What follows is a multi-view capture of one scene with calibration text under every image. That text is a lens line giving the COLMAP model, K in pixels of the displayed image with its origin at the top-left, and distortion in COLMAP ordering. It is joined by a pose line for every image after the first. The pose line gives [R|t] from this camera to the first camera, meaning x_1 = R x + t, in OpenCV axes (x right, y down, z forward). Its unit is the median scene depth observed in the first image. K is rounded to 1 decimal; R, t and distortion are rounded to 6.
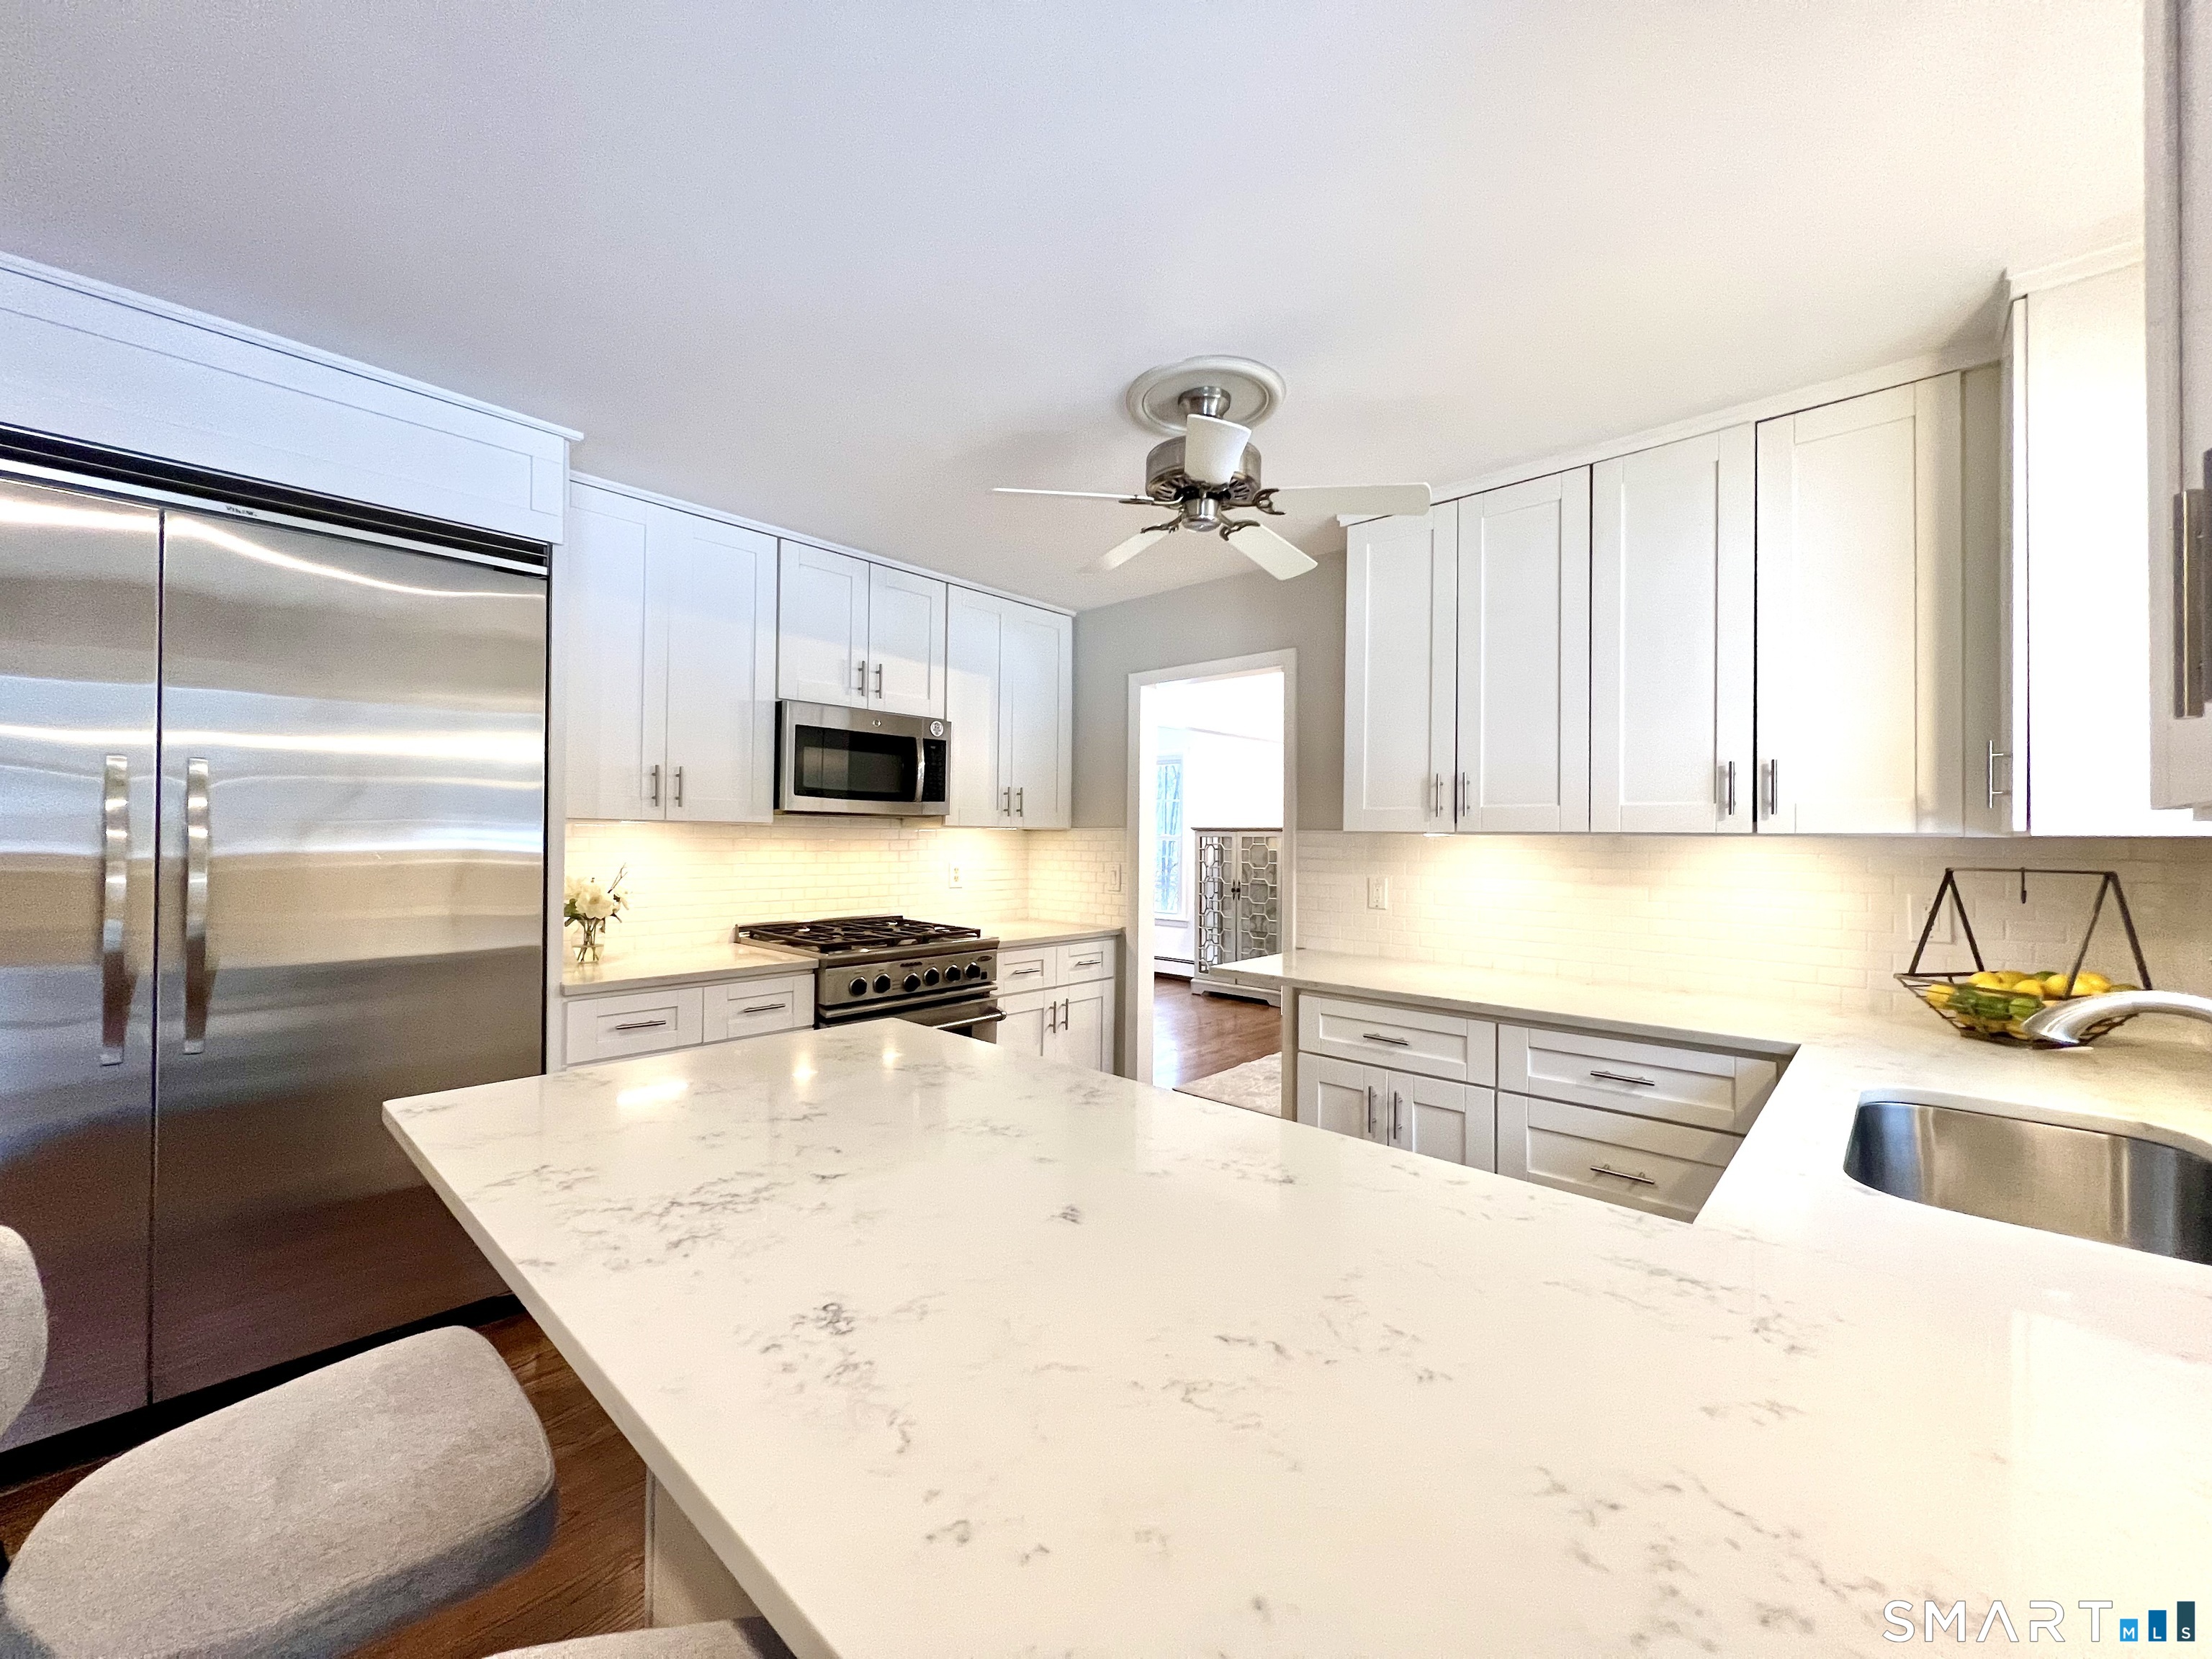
lens RADIAL K [[882.9, 0, 1106.0], [0, 882.9, 829.5], [0, 0, 1]] dist [0.000868, 0.000289]
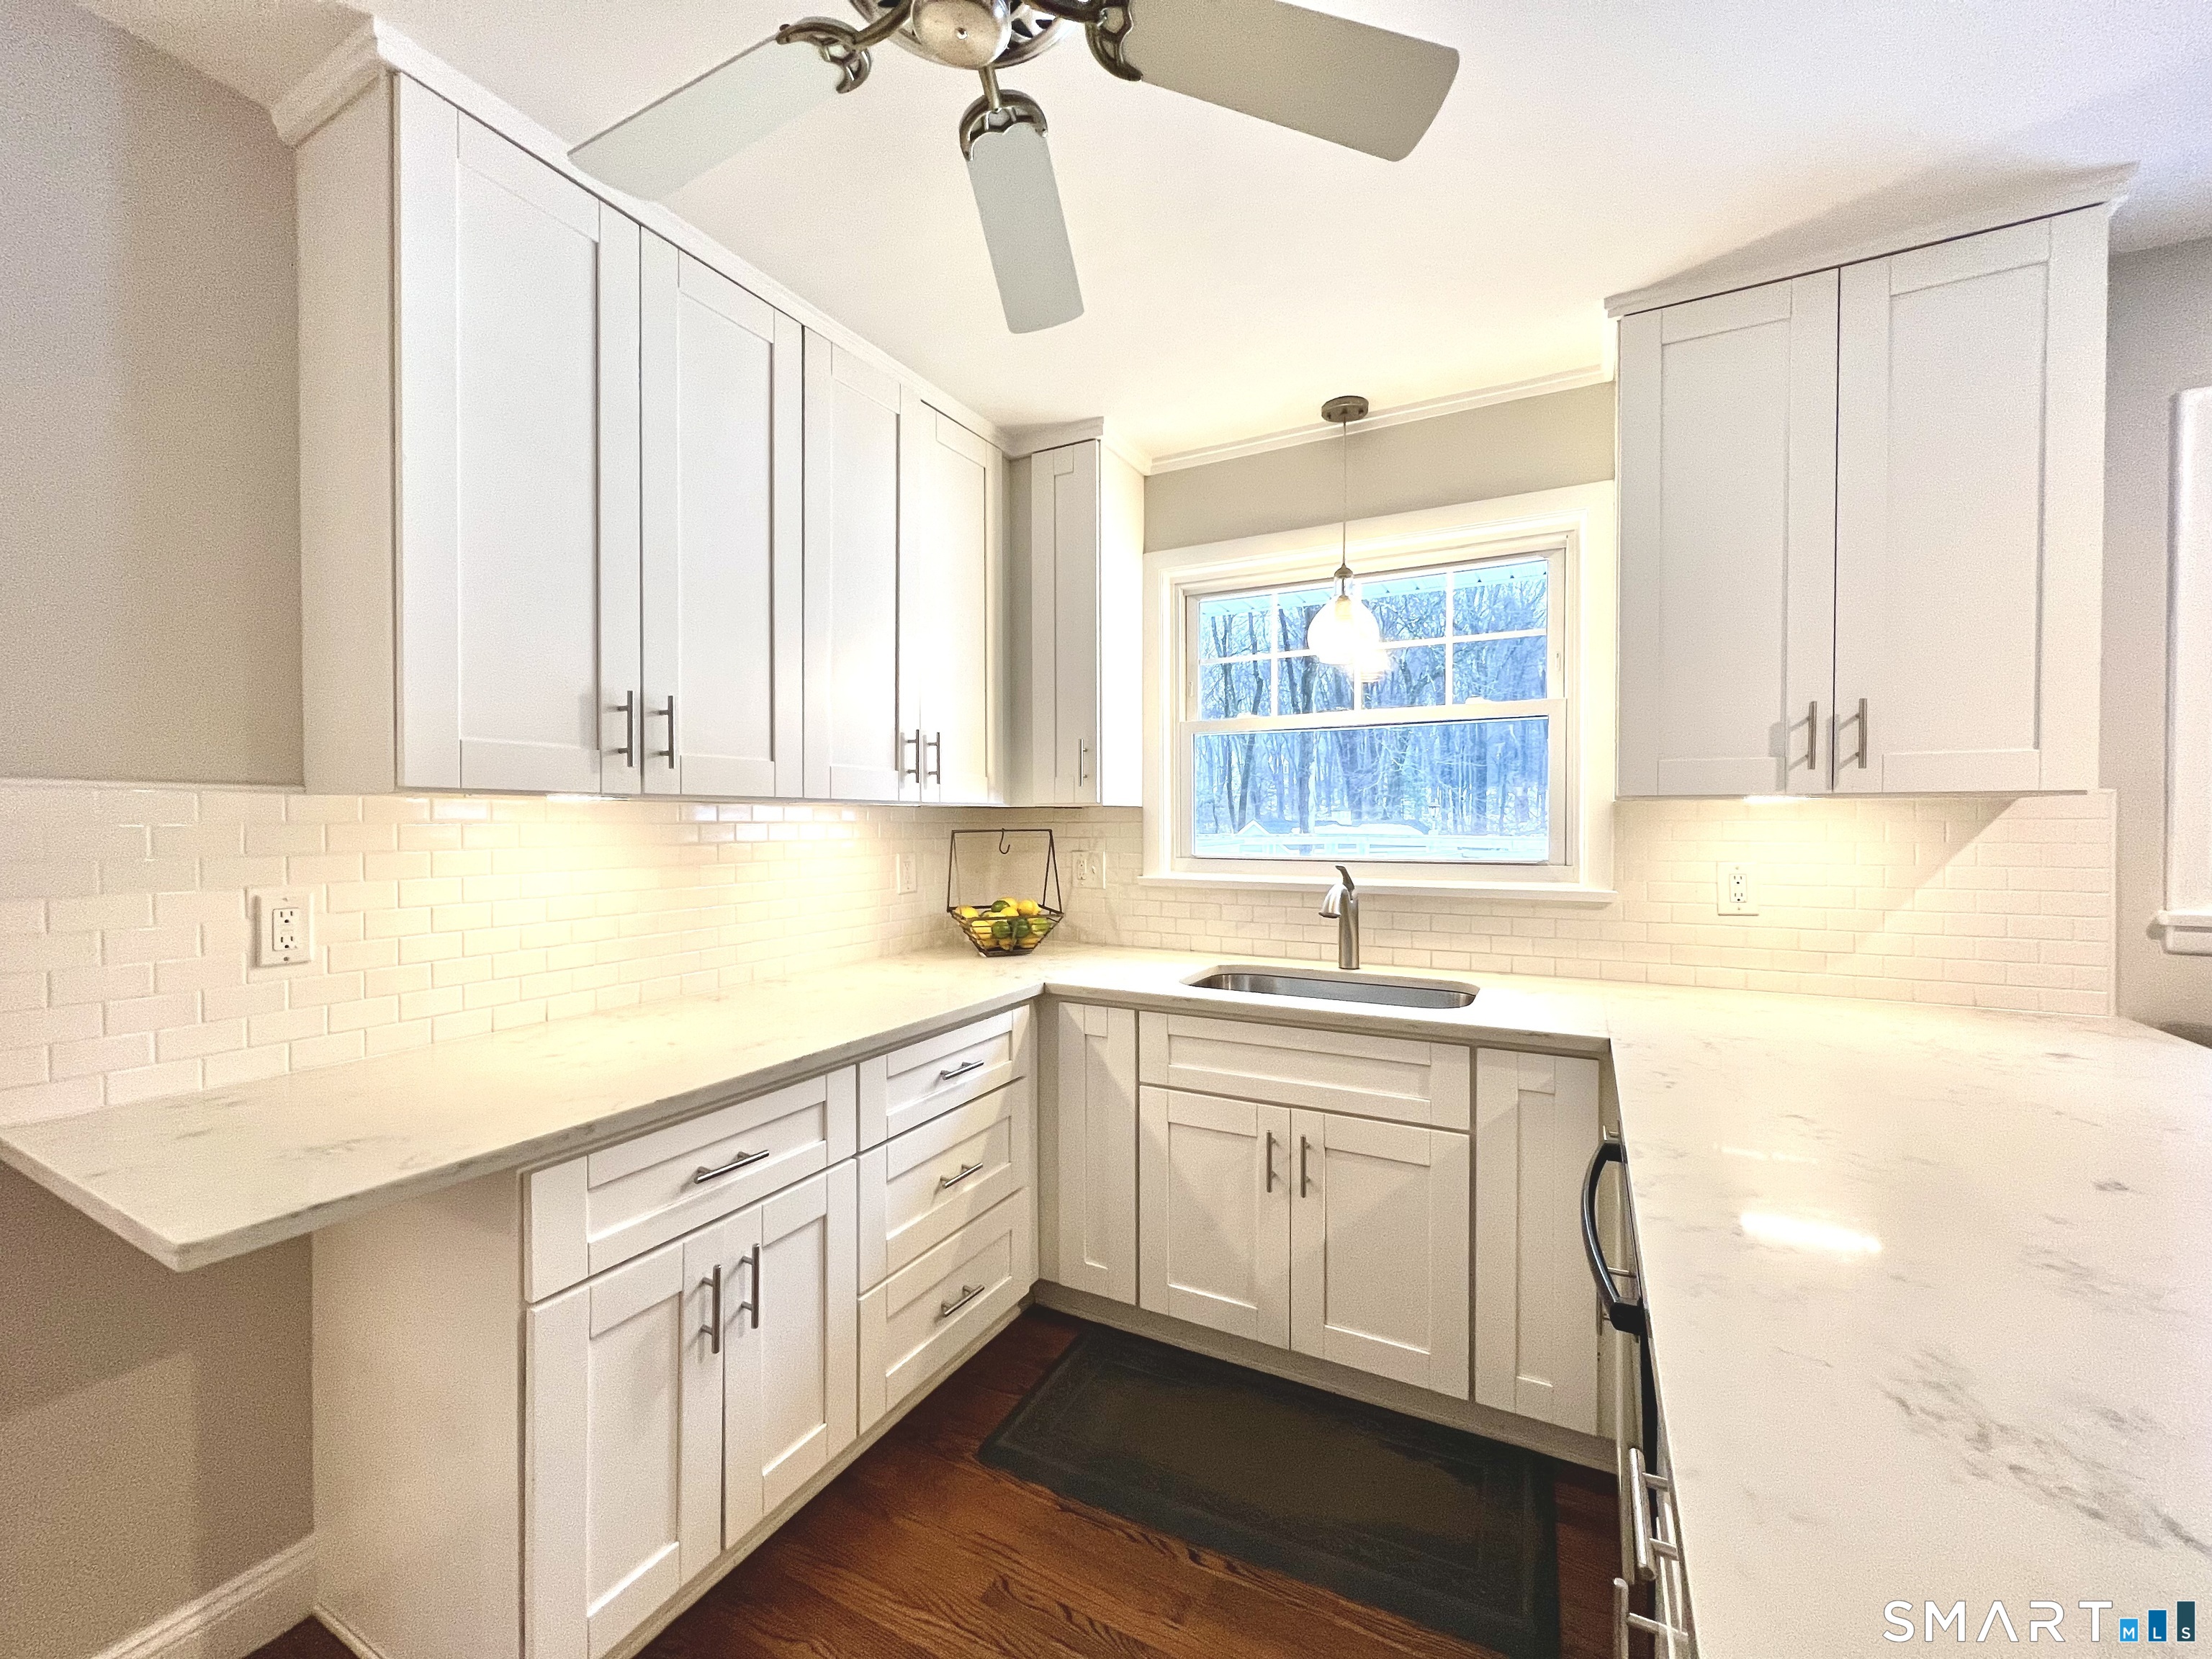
lens RADIAL K [[882.9, 0, 1106.0], [0, 882.9, 829.5], [0, 0, 1]] dist [0.000868, 0.000289]
pose [[-0.250592, -0.021028, 0.967864, -0.299857], [-0.010310, 0.999765, 0.019052, 0.014028], [-0.968038, -0.005204, -0.250750, 0.996485]]
